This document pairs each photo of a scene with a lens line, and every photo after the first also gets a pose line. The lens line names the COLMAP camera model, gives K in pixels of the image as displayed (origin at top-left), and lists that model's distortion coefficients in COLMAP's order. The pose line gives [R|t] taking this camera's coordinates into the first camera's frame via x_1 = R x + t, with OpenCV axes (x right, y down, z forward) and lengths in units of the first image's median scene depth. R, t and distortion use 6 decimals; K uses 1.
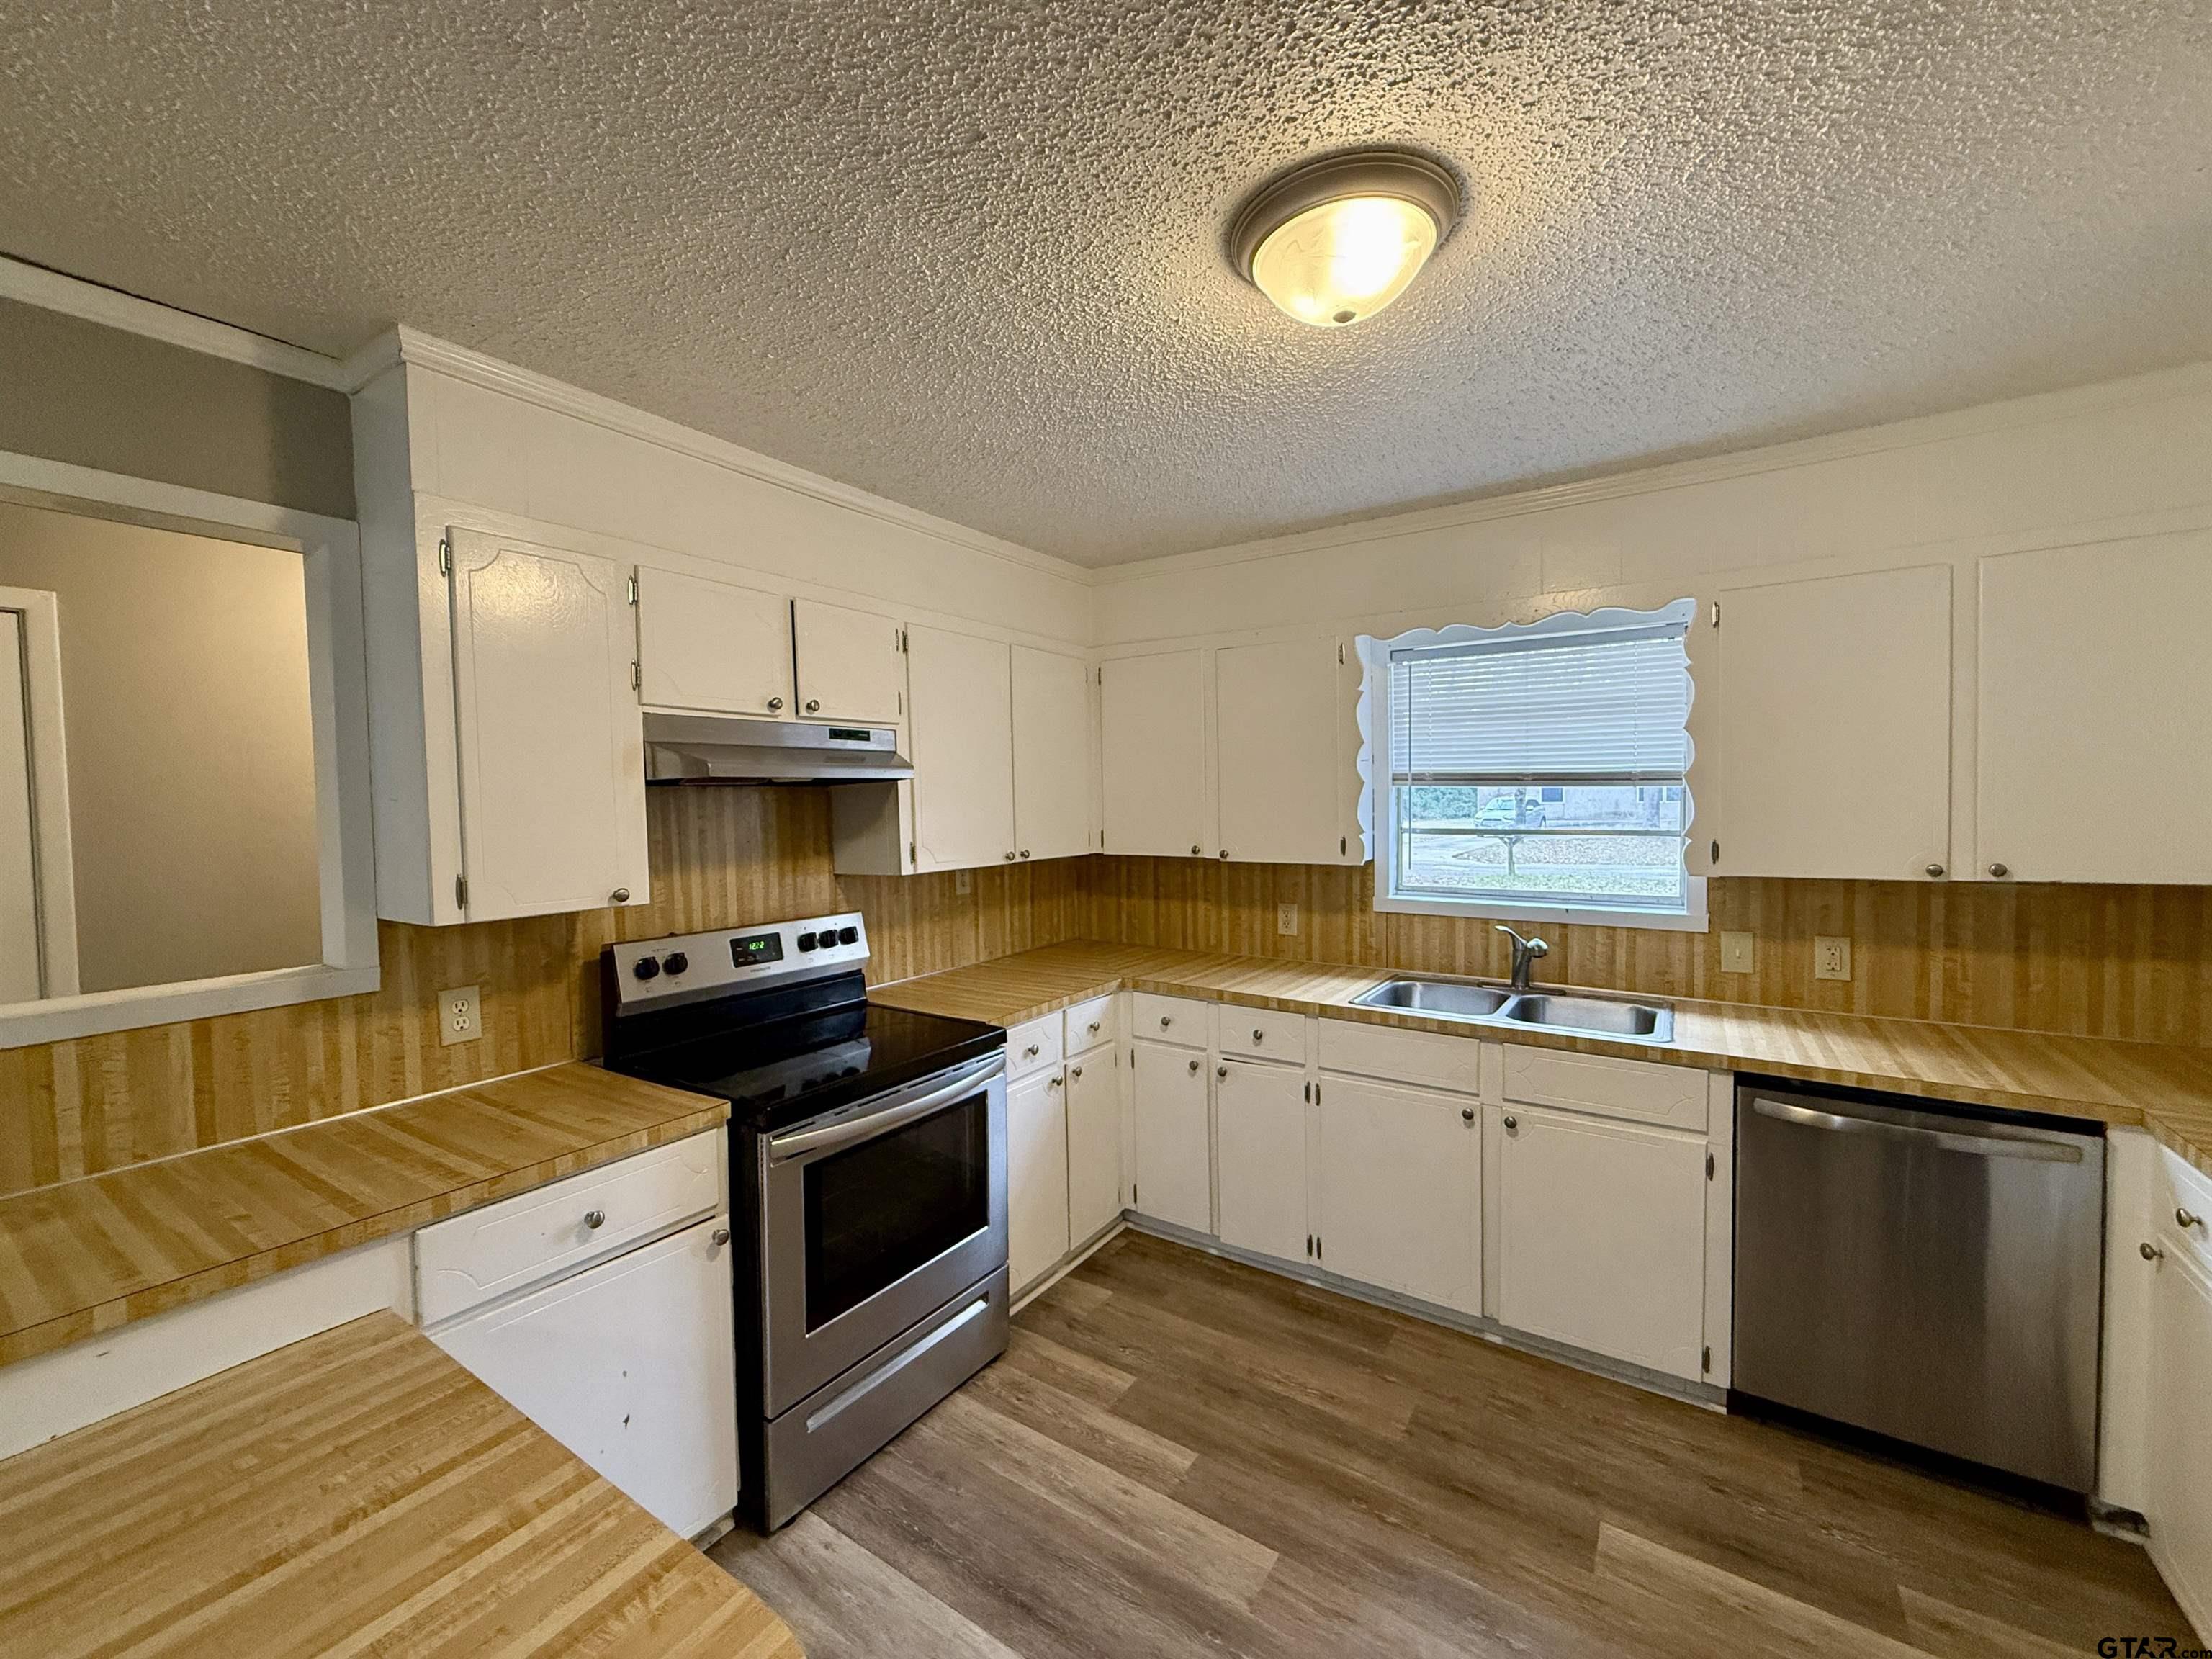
lens RADIAL K [[876.1, 0, 1099.5], [0, 876.1, 833.3], [0, 0, 1]] dist [-0.000841, -0.000183]
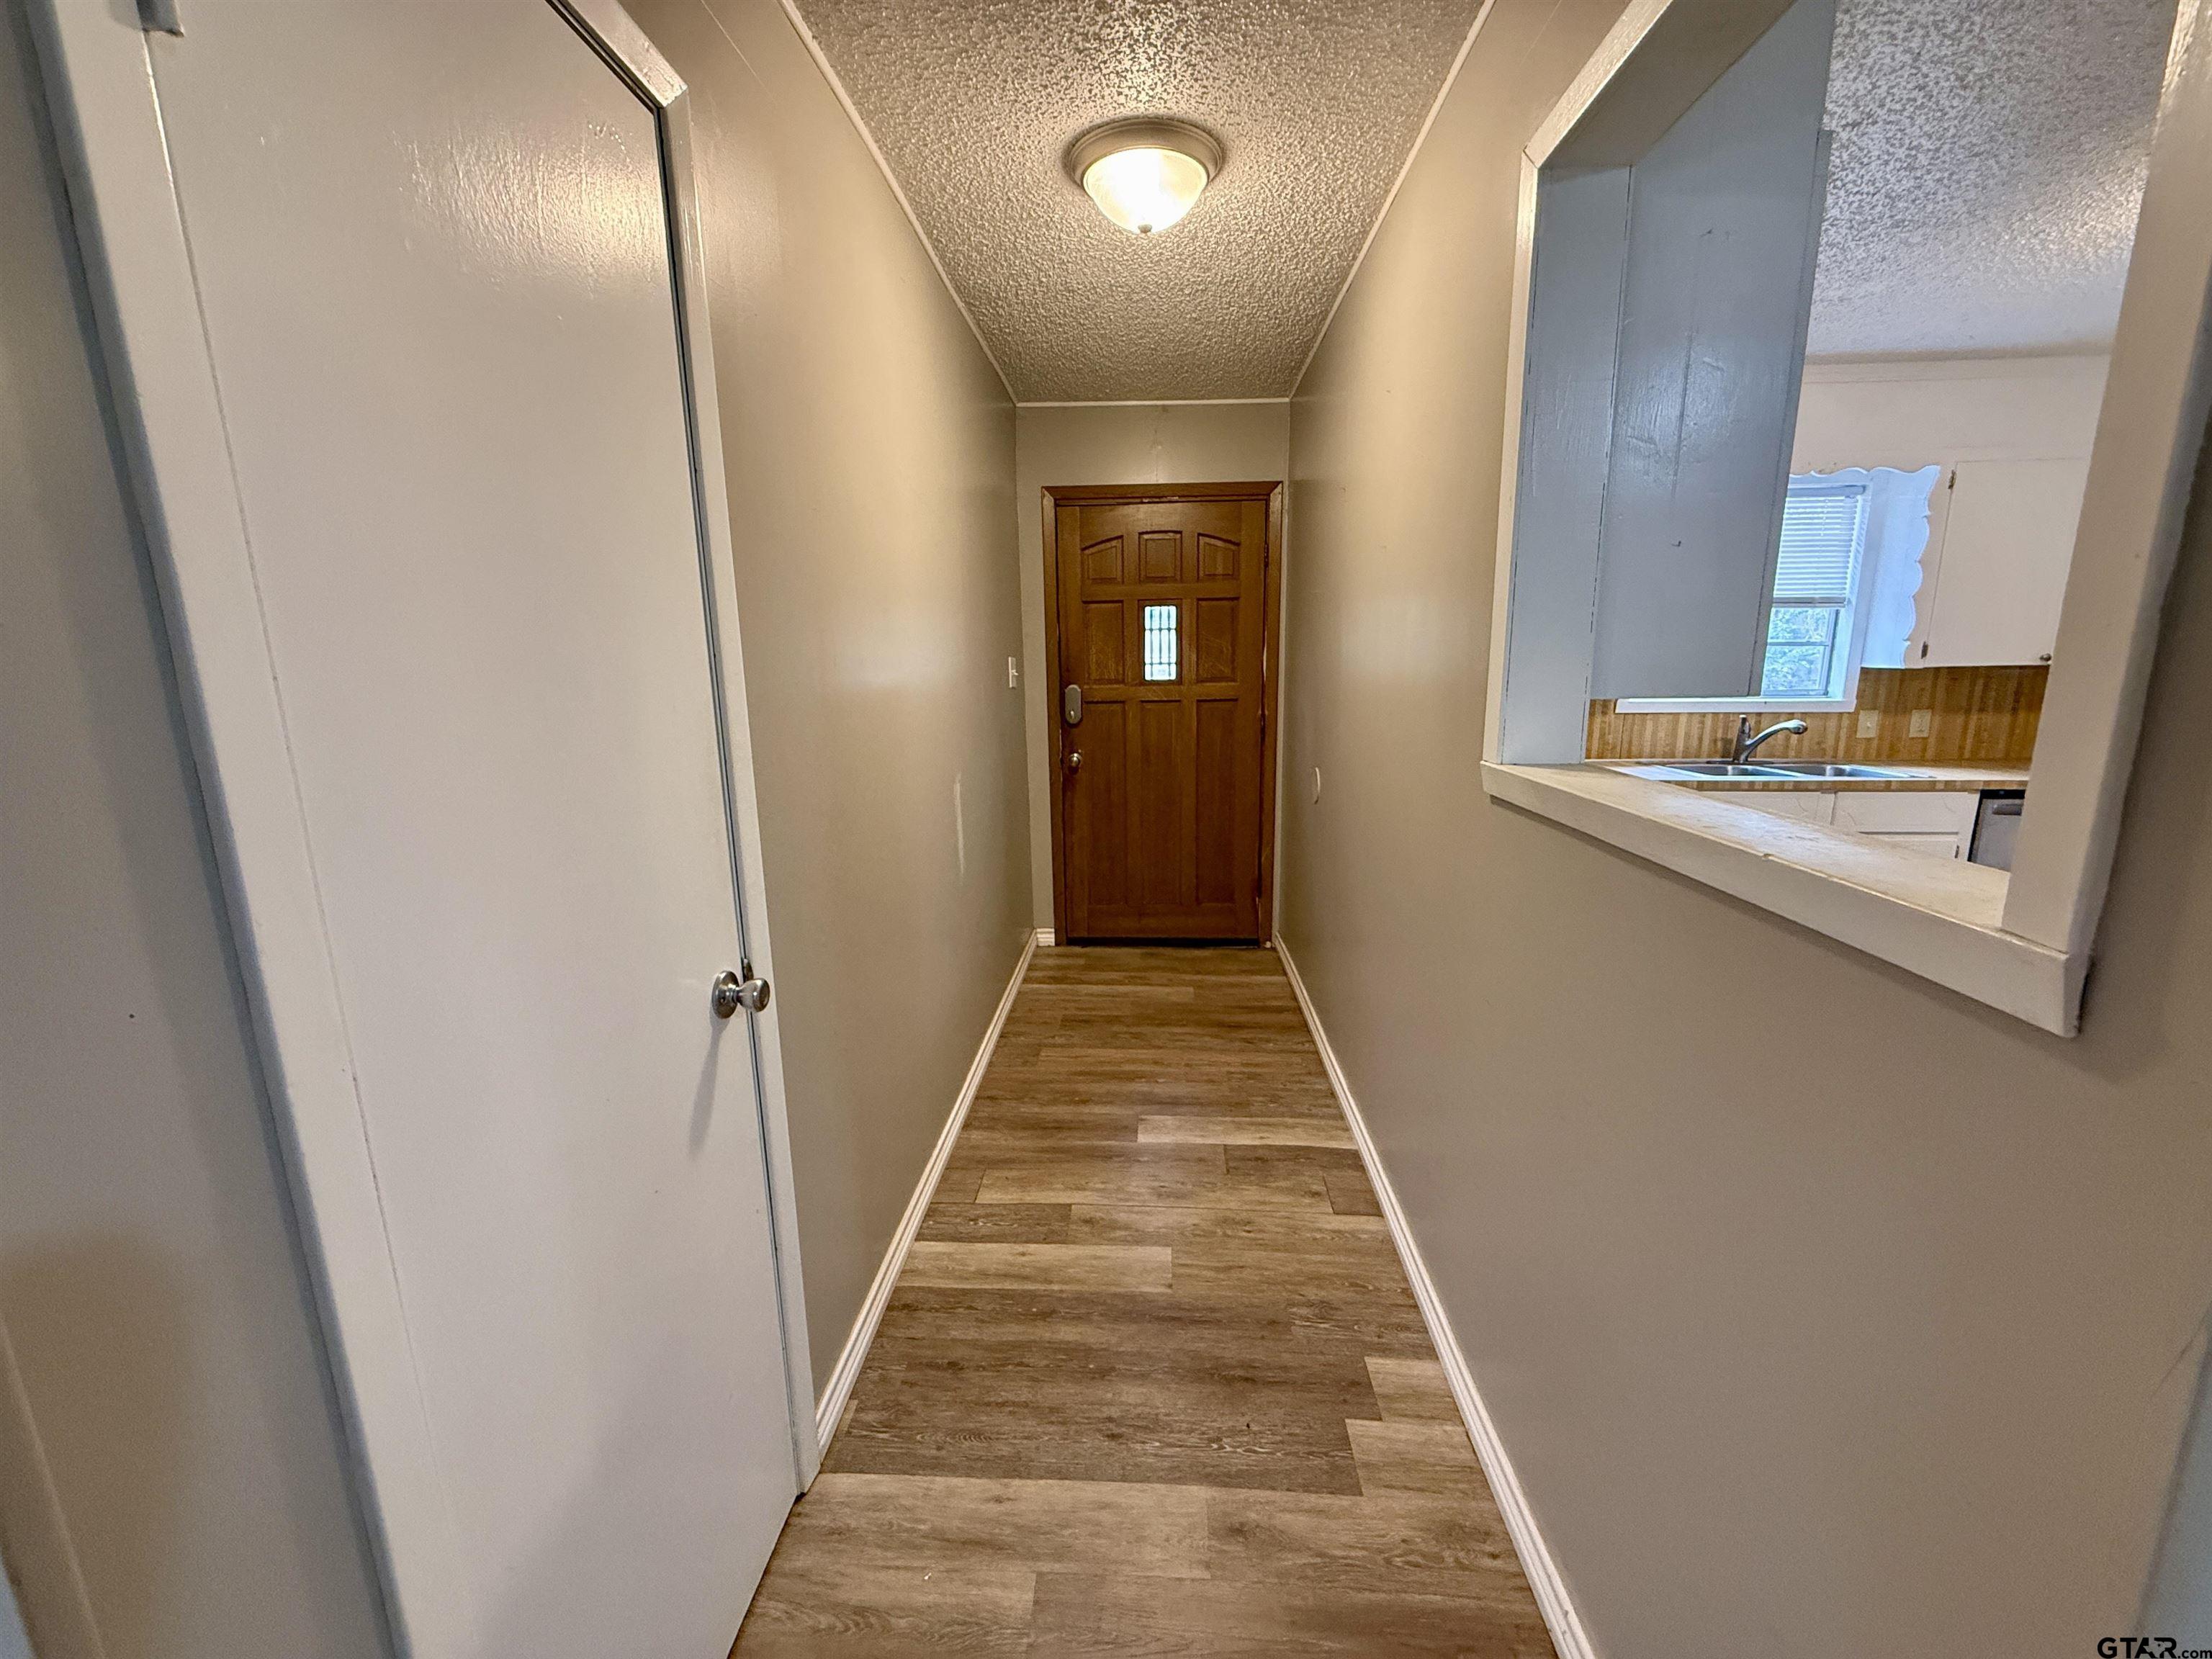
lens RADIAL K [[878.1, 0, 1104.1], [0, 878.1, 831.7], [0, 0, 1]] dist [-0.001253, 0.000121]
pose [[0.861580, -0.094750, 0.498701, -1.144103], [0.021335, 0.988317, 0.150914, 0.066433], [-0.507174, -0.119384, 0.853535, 0.382652]]
